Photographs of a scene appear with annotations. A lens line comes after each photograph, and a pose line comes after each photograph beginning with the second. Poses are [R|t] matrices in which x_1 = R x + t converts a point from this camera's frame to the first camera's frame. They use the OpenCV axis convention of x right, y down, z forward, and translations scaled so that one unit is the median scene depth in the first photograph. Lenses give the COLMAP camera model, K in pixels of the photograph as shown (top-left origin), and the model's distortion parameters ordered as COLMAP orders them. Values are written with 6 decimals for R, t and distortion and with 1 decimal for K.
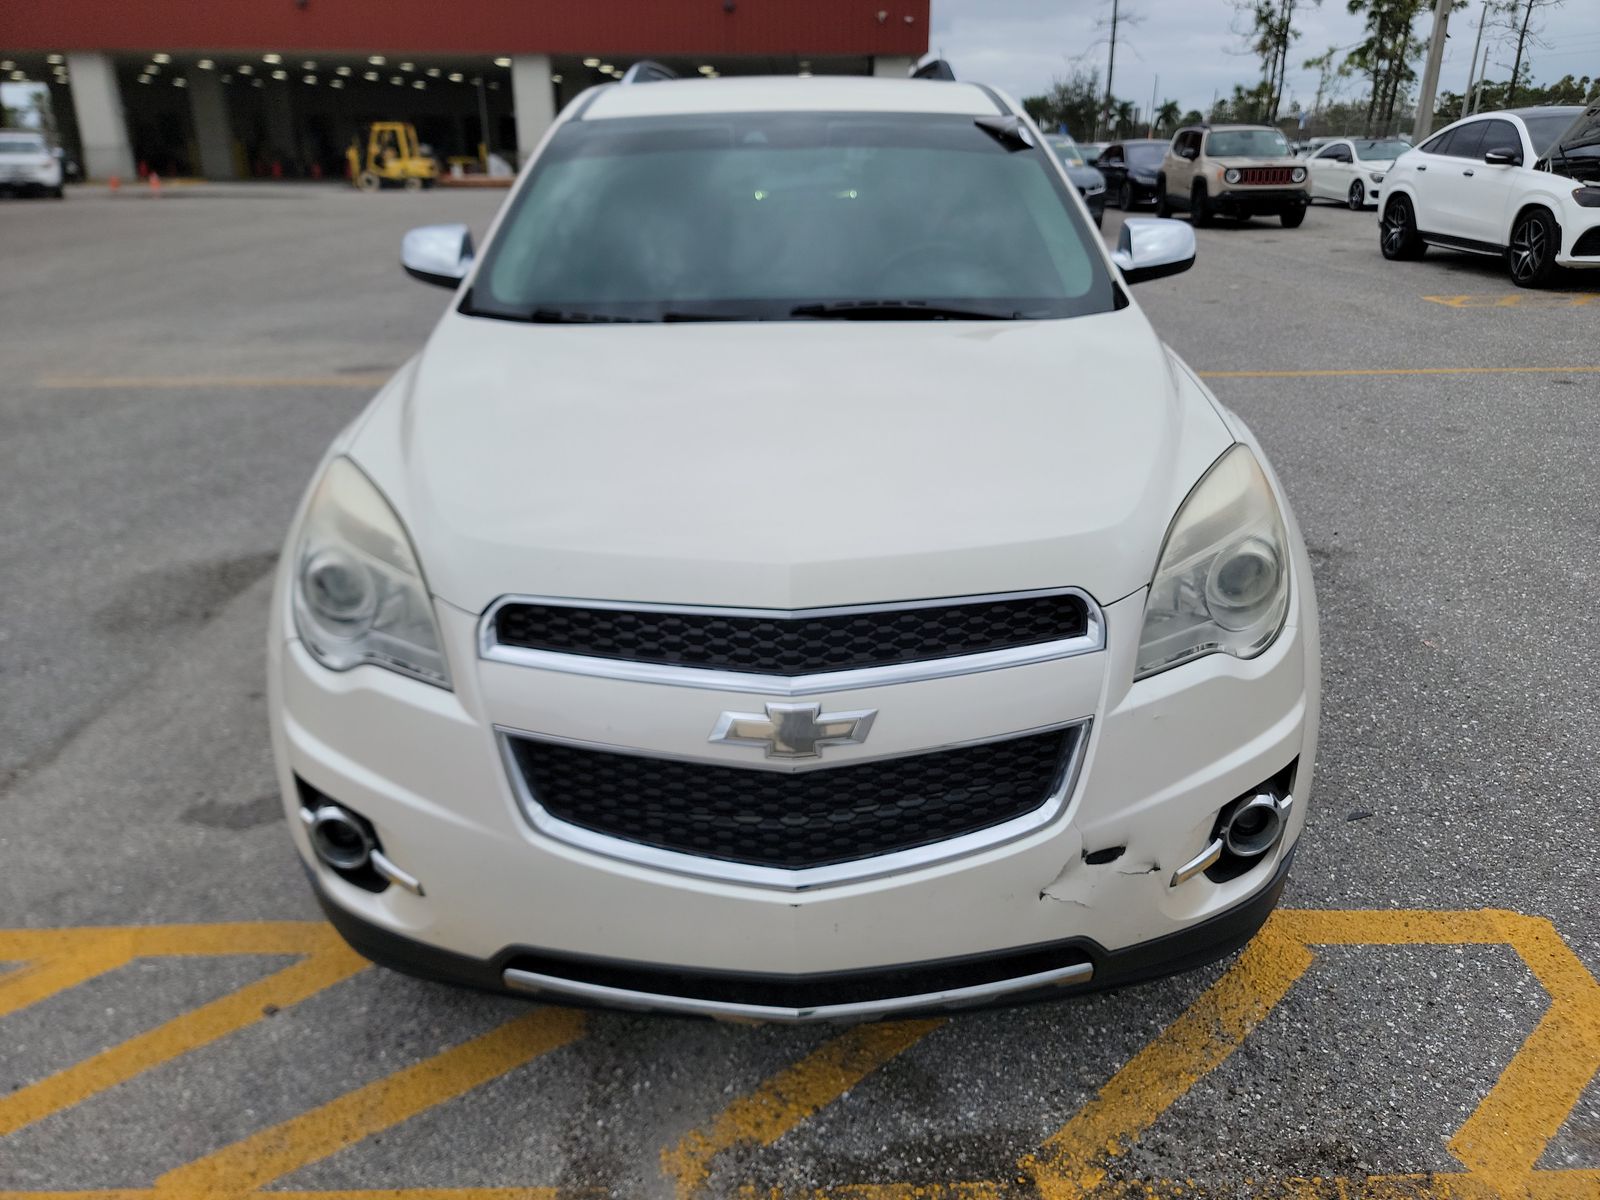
lens RADIAL K [[1138.3, 0, 810.1], [0, 1138.3, 590.8], [0, 0, 1]] dist [0.036555, -0.030243]
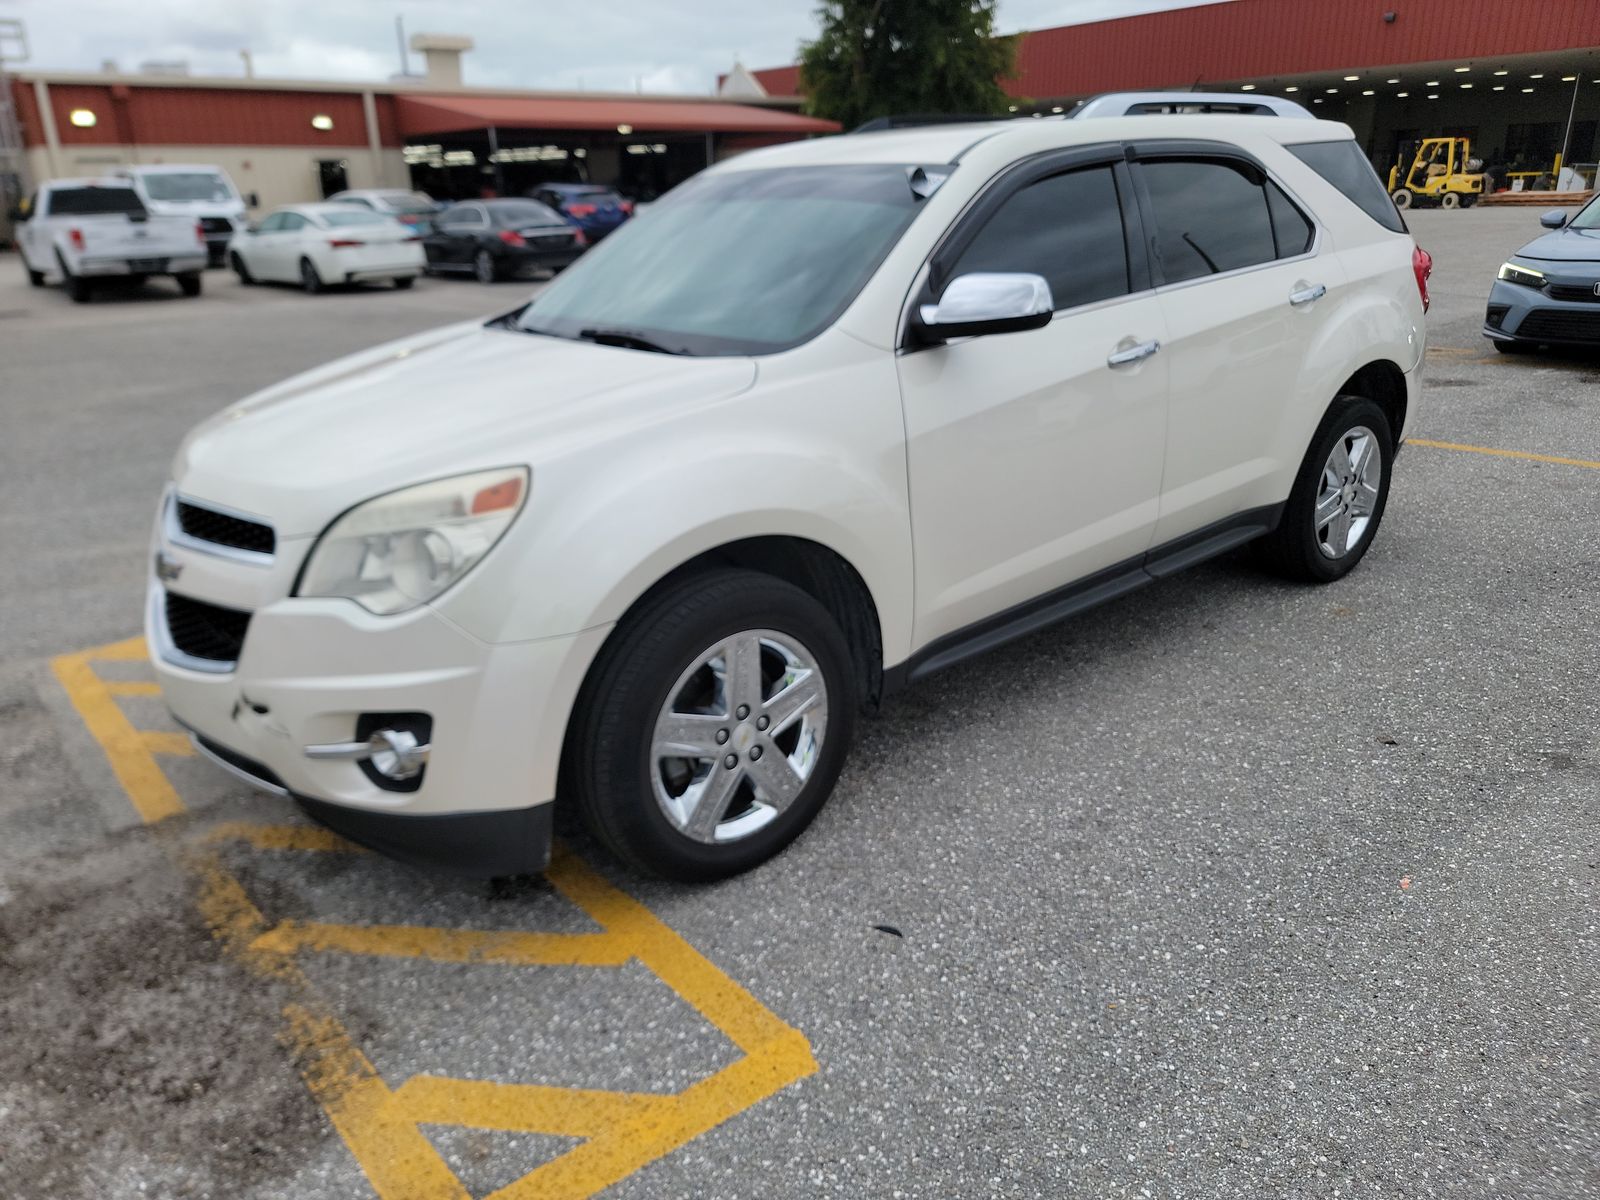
lens RADIAL K [[1138.3, 0, 790.1], [0, 1138.3, 606.1], [0, 0, 1]] dist [0.036555, -0.030243]
pose [[0.638698, 0.251339, -0.727251, 1.167536], [-0.251776, 0.961383, 0.111137, -0.153696], [0.727100, 0.112122, 0.677315, 0.333239]]
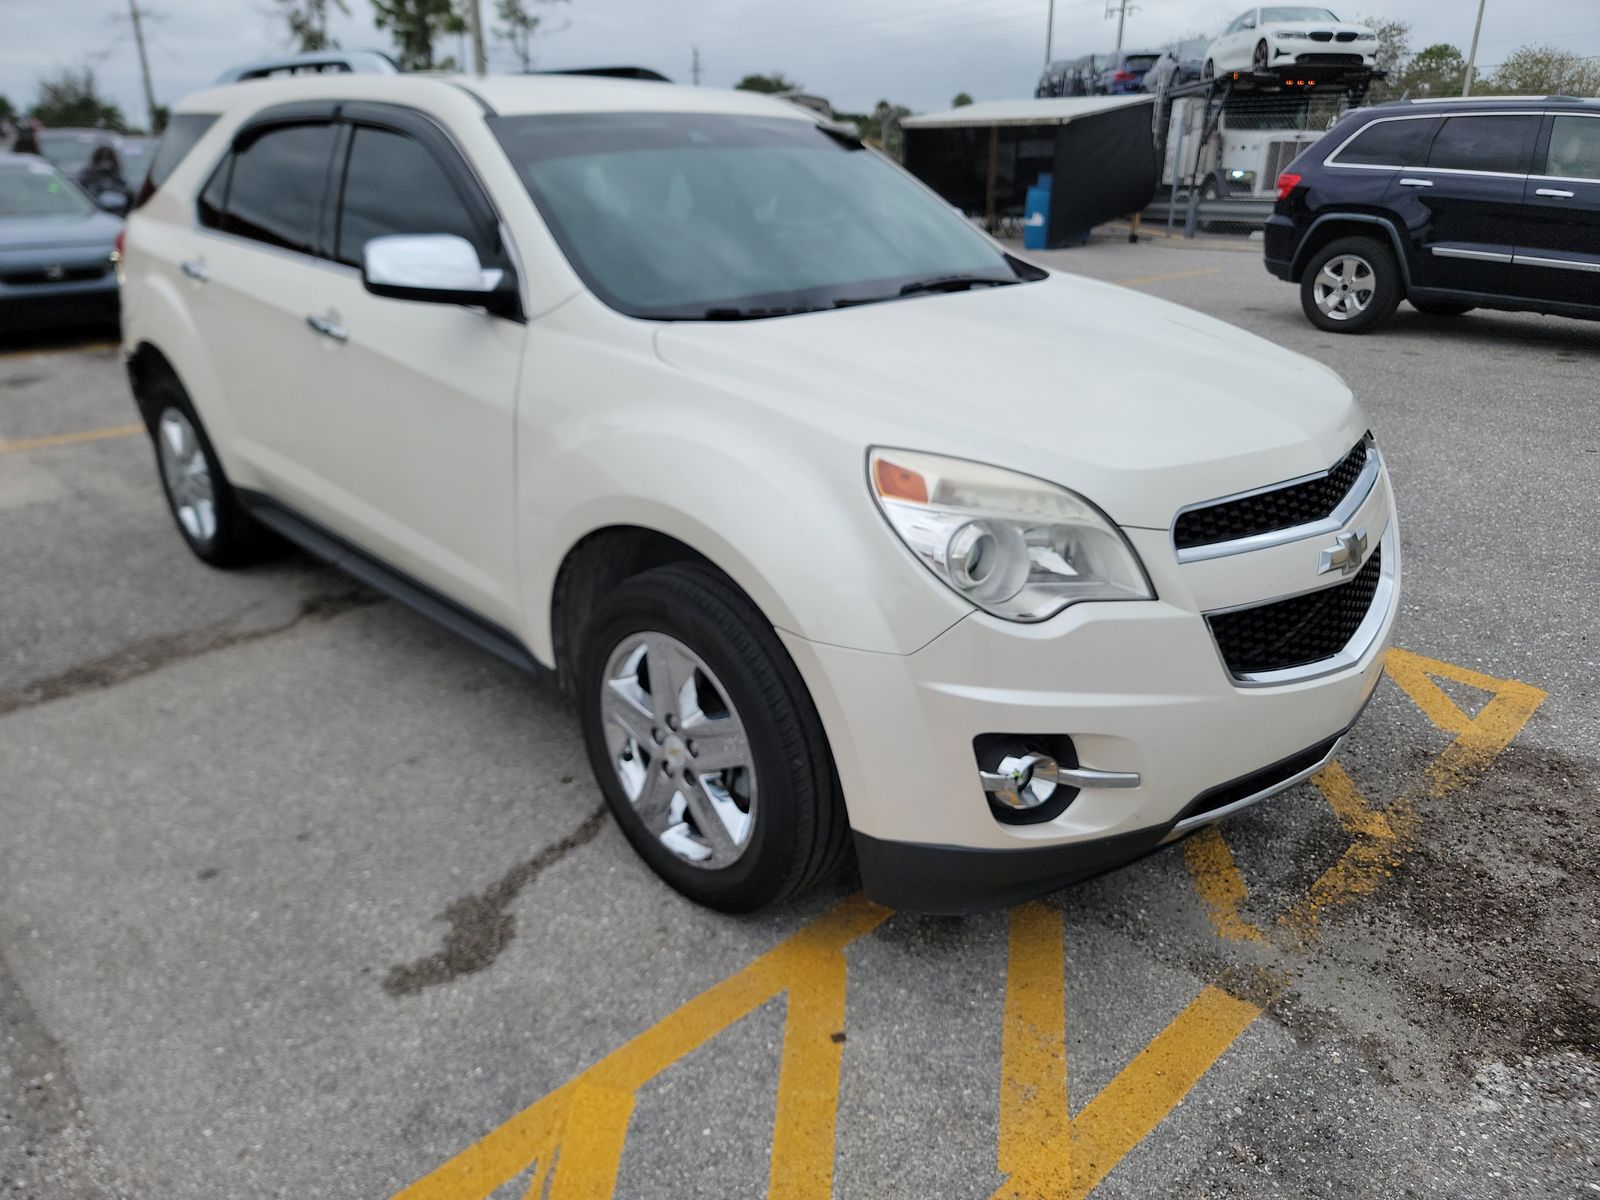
lens RADIAL K [[1138.3, 0, 788.4], [0, 1138.3, 603.9], [0, 0, 1]] dist [0.036555, -0.030243]
pose [[0.720182, -0.250408, 0.647019, -0.929927], [0.248732, 0.963789, 0.096146, -0.080957], [-0.647665, 0.091692, 0.756388, 0.240045]]
